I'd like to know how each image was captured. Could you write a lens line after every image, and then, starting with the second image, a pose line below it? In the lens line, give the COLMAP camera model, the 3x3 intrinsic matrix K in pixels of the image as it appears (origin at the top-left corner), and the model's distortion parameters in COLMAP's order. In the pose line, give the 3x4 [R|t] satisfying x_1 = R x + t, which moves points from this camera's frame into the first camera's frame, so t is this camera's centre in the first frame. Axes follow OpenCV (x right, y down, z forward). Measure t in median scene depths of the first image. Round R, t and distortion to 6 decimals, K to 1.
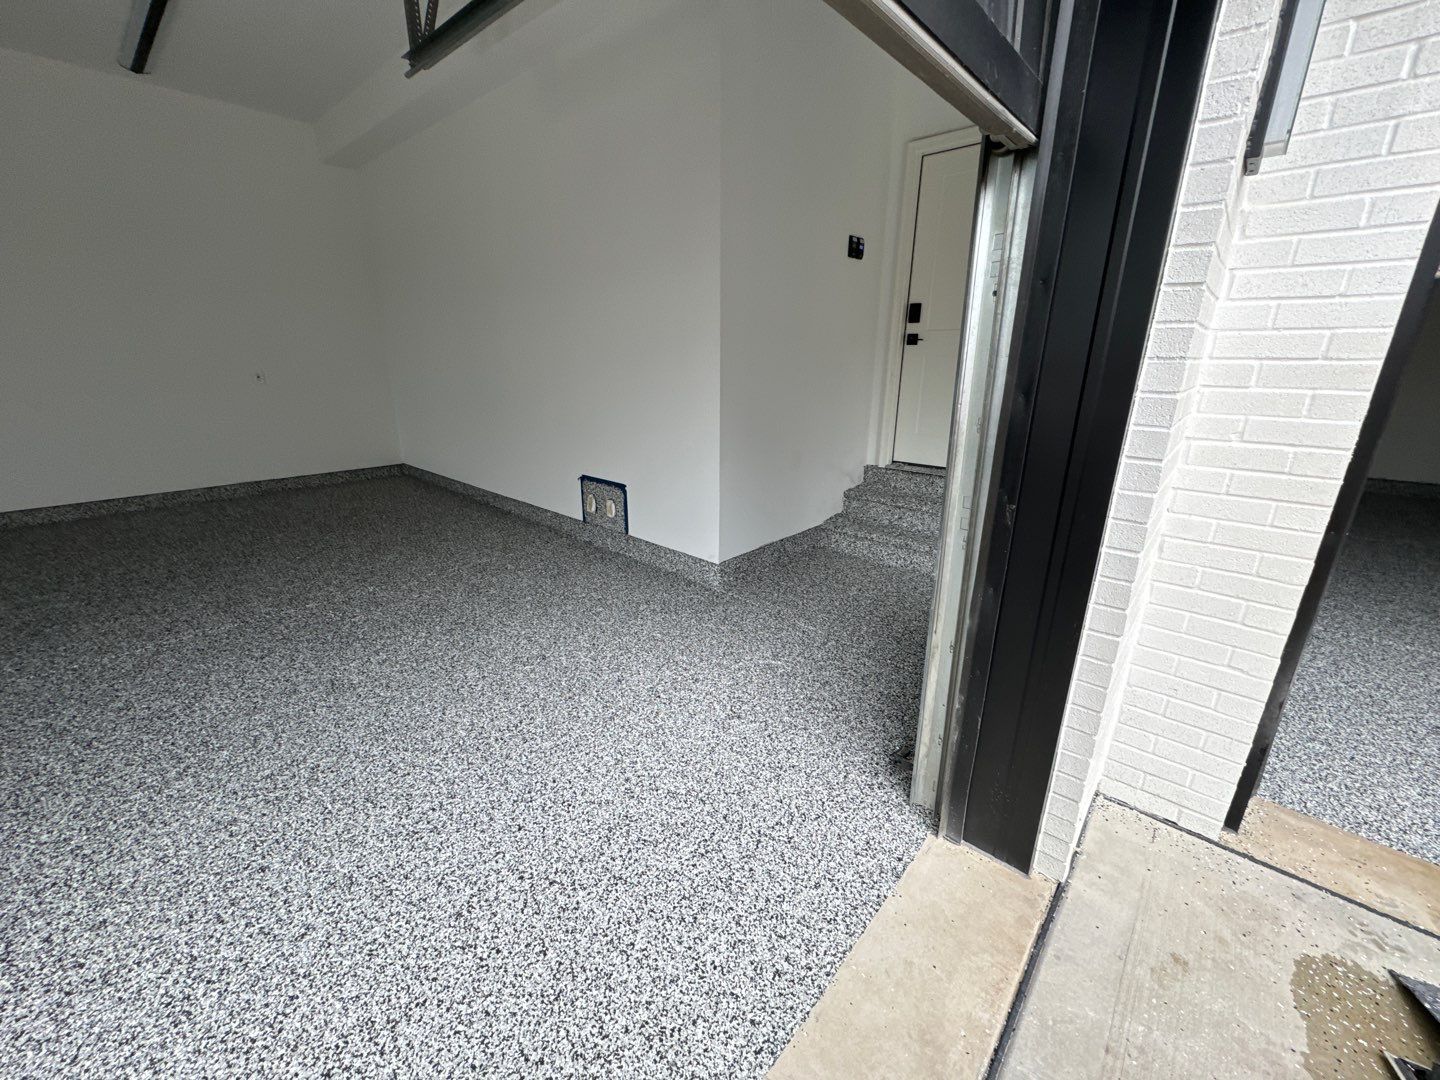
lens RADIAL K [[567.1, 0, 720.0], [0, 567.1, 540.0], [0, 0, 1]] dist [0.000713, -0.001973]
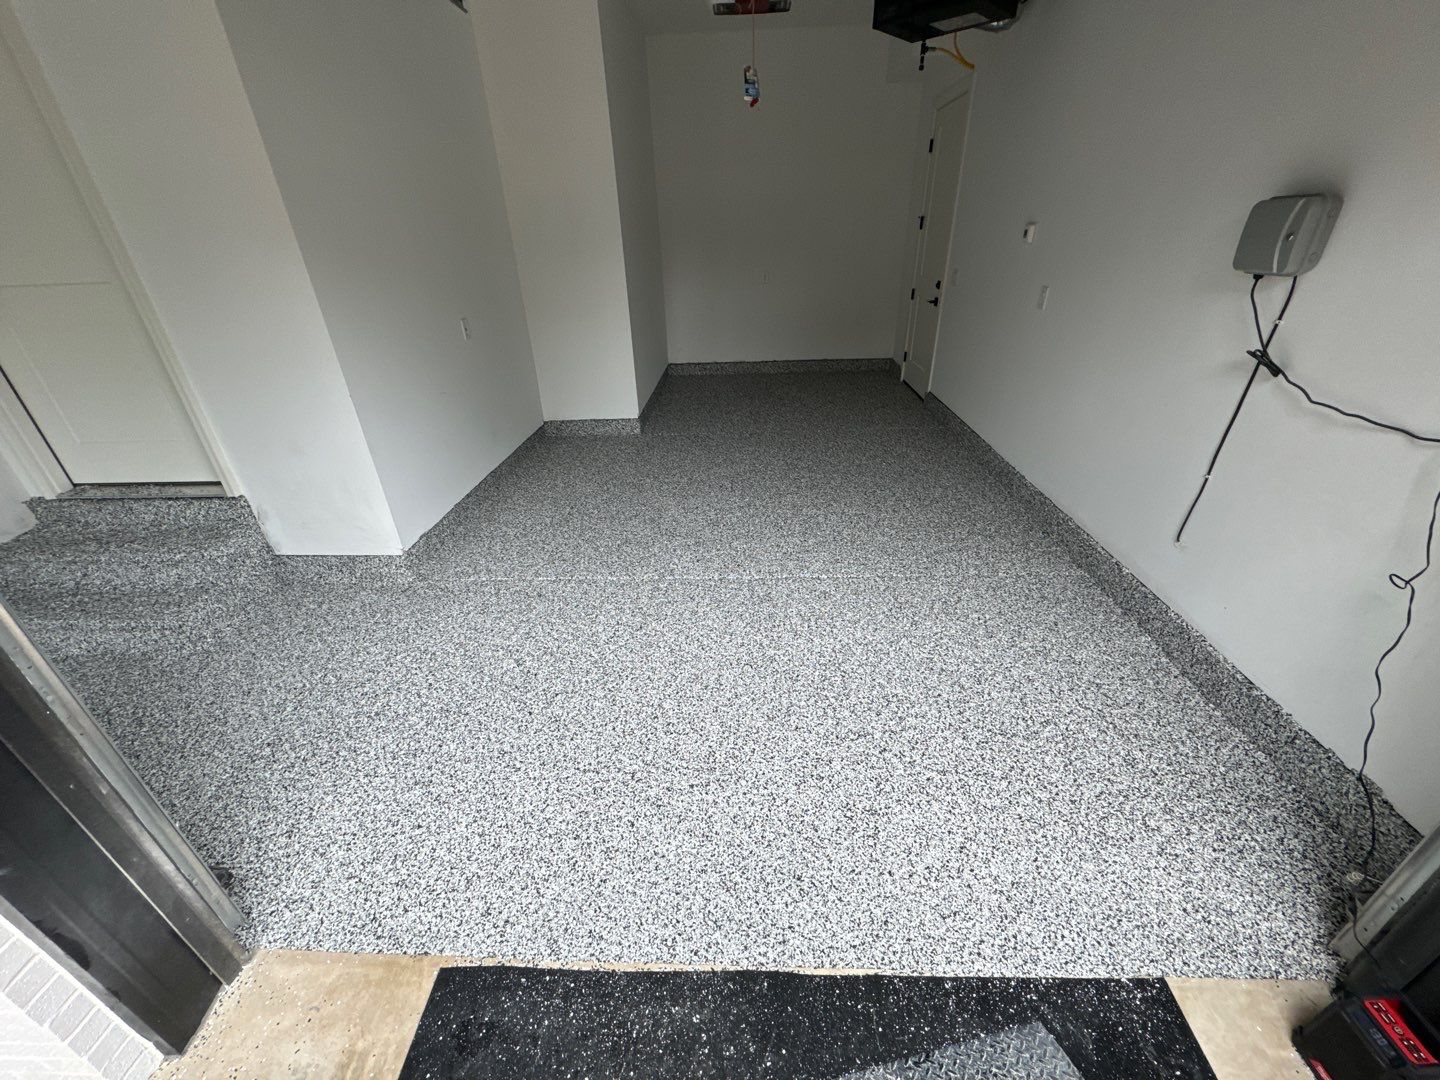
lens RADIAL K [[567.1, 0, 720.0], [0, 567.1, 540.0], [0, 0, 1]] dist [0.000713, -0.001973]
pose [[0.768011, -0.330561, 0.548534, 0.542247], [0.227313, 0.941432, 0.249067, -0.074108], [-0.598739, -0.066597, 0.798171, -0.012657]]
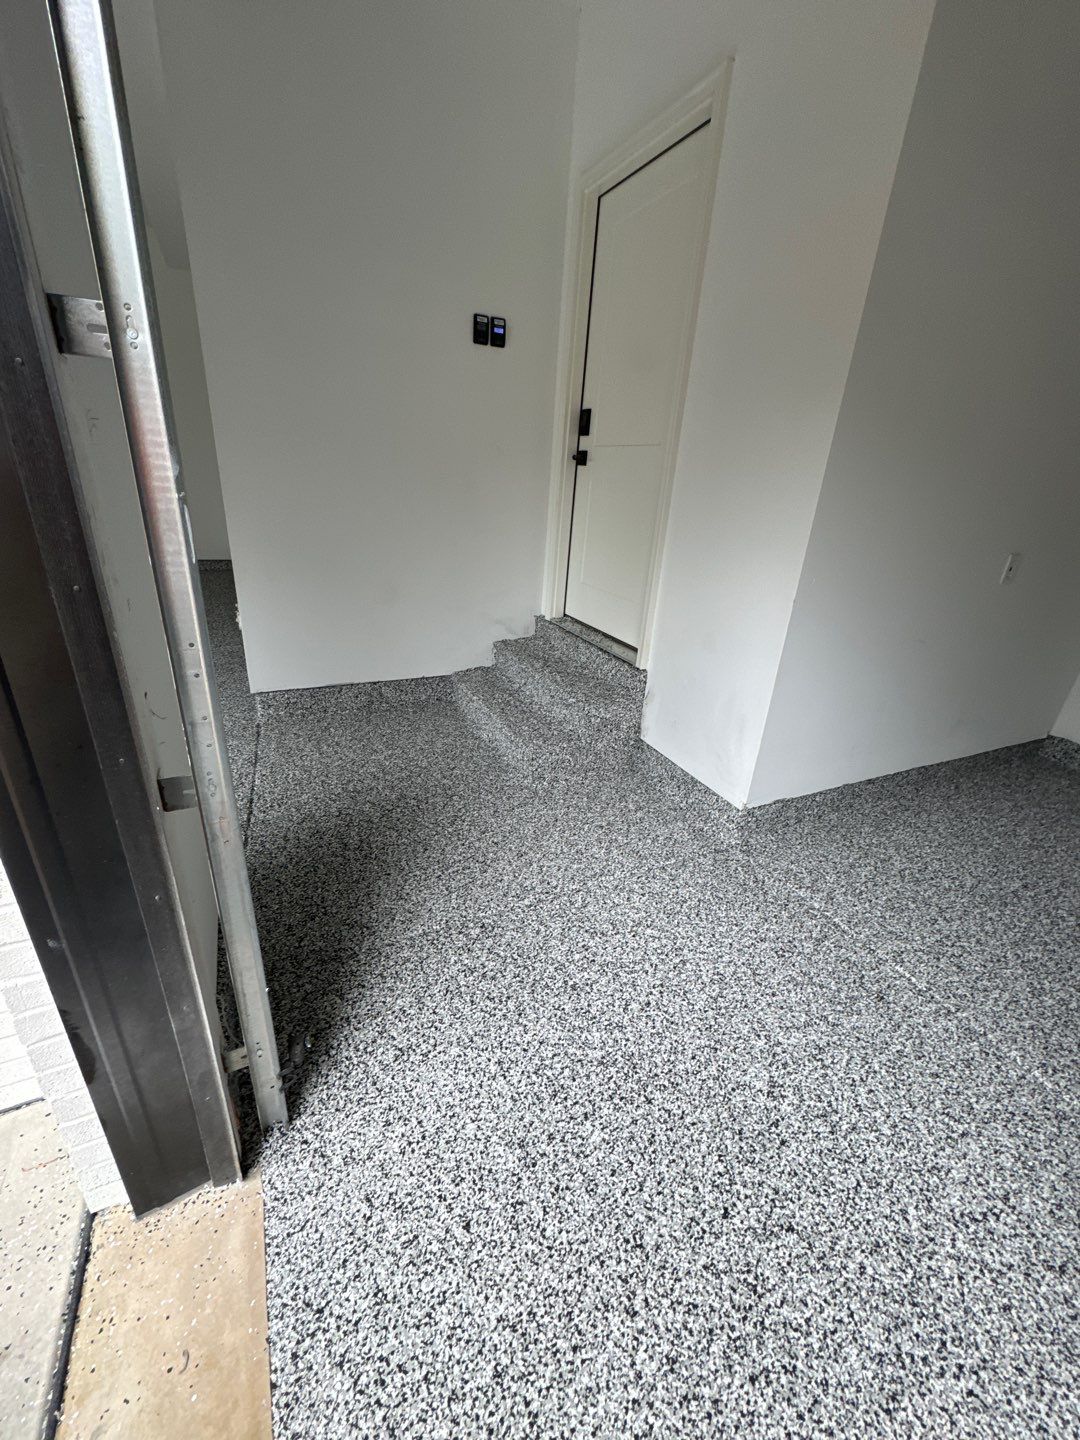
lens RADIAL K [[567.1, 0, 543.7], [0, 567.1, 718.3], [0, 0, 1]] dist [0.000713, -0.001973]
pose [[0.926221, 0.199296, -0.319993, 0.604954], [-0.174280, 0.979049, 0.105311, -0.079599], [0.334277, -0.041773, 0.941549, 0.241282]]
